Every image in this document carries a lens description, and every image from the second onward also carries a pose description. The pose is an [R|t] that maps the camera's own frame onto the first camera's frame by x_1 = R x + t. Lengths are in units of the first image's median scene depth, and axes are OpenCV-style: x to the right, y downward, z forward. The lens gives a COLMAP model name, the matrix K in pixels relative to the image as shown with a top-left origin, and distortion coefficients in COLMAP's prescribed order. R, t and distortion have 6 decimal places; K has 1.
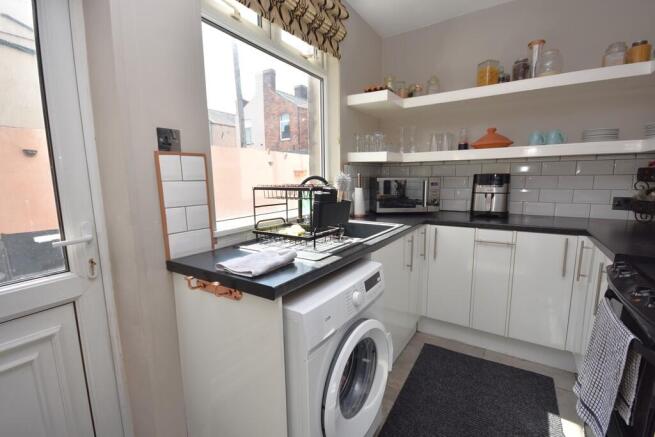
lens RADIAL K [[293.4, 0, 326.9], [0, 293.4, 221.8], [0, 0, 1]] dist [-0.002852, -0.006251]
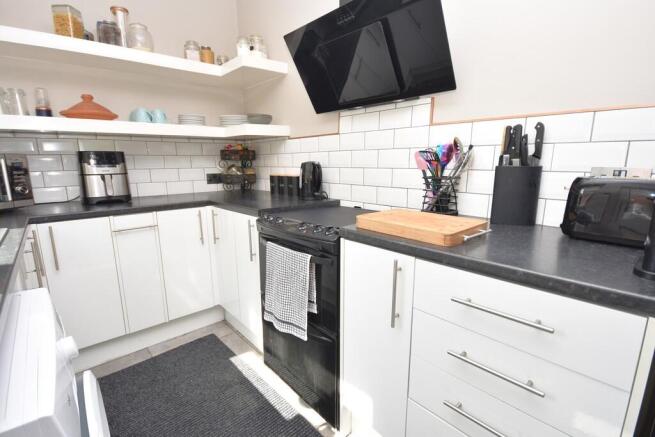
lens RADIAL K [[307.9, 0, 328.3], [0, 307.9, 221.0], [0, 0, 1]] dist [-0.000570, -0.003521]
pose [[0.252683, -0.176284, 0.951355, -0.165601], [0.148799, 0.978645, 0.141819, 0.003212], [-0.956039, 0.105725, 0.273518, 0.183351]]
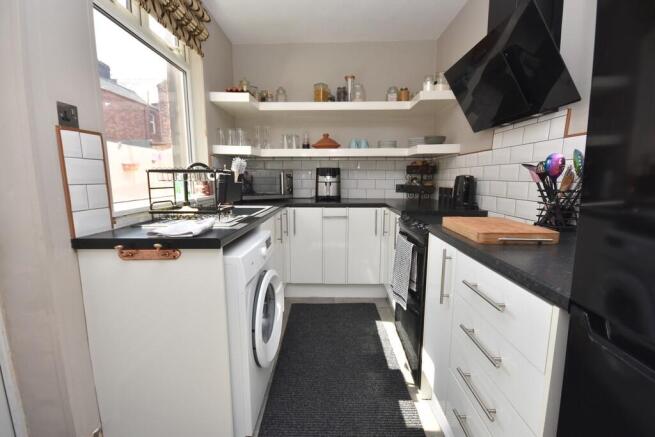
lens RADIAL K [[293.4, 0, 329.3], [0, 293.4, 220.3], [0, 0, 1]] dist [-0.002852, -0.006251]
pose [[0.842558, -0.065277, 0.534635, -0.195772], [0.068394, 0.997560, 0.014013, 0.066042], [-0.534245, 0.024759, 0.844967, -0.158378]]
